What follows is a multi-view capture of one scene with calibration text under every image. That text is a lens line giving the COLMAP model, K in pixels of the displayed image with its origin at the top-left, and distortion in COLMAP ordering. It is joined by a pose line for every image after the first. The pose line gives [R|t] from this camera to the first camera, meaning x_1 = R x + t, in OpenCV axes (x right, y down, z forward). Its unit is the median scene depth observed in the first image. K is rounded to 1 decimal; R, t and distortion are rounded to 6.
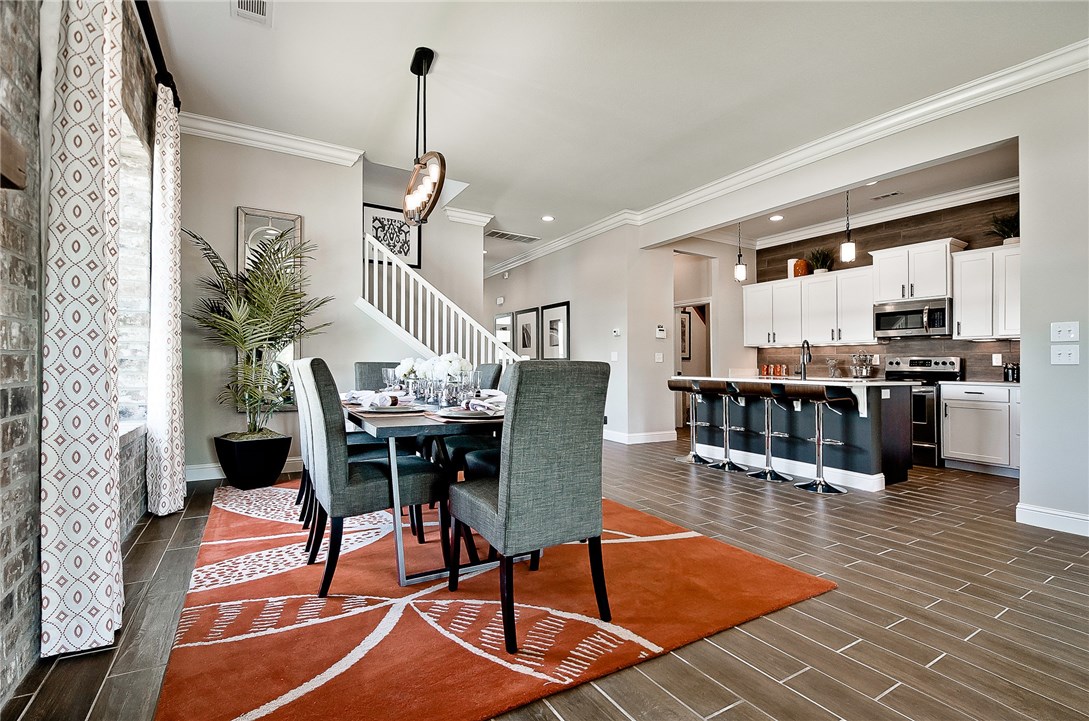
lens RADIAL K [[502.4, 0, 545.2], [0, 502.4, 365.8], [0, 0, 1]] dist [0.003415, -0.009738]
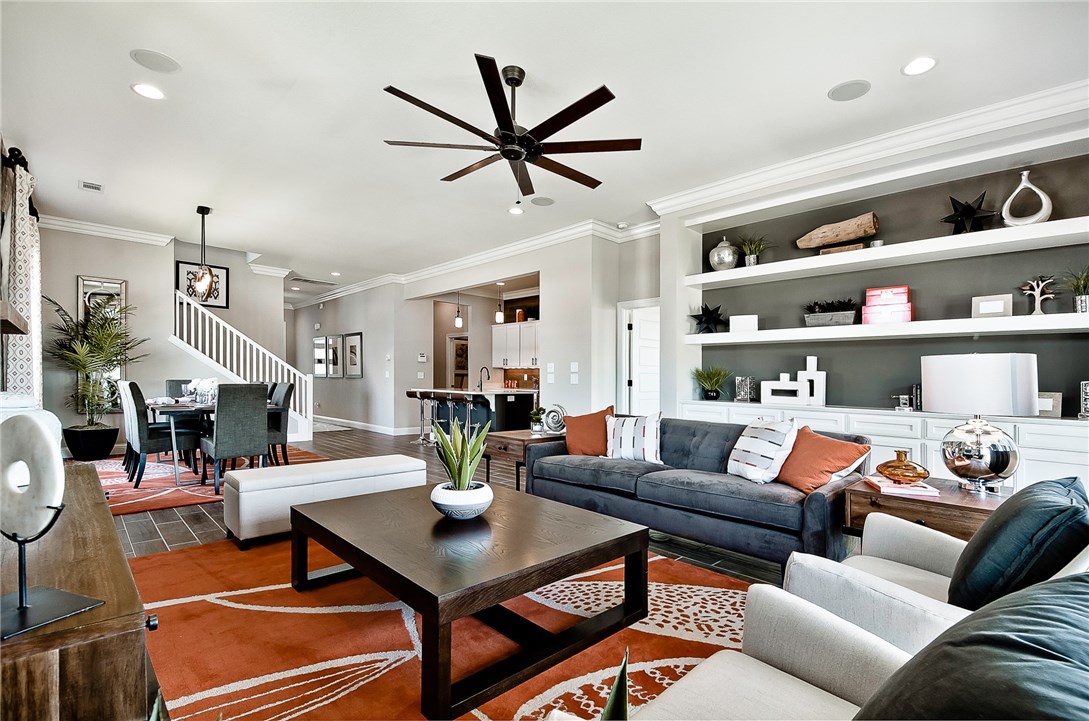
lens RADIAL K [[558.7, 0, 556.1], [0, 558.7, 381.0], [0, 0, 1]] dist [0.005642, -0.001650]
pose [[0.981144, 0.002351, 0.193265, 0.461113], [-0.003572, 0.999976, 0.005969, -0.018732], [-0.193246, -0.006547, 0.981129, -0.910462]]
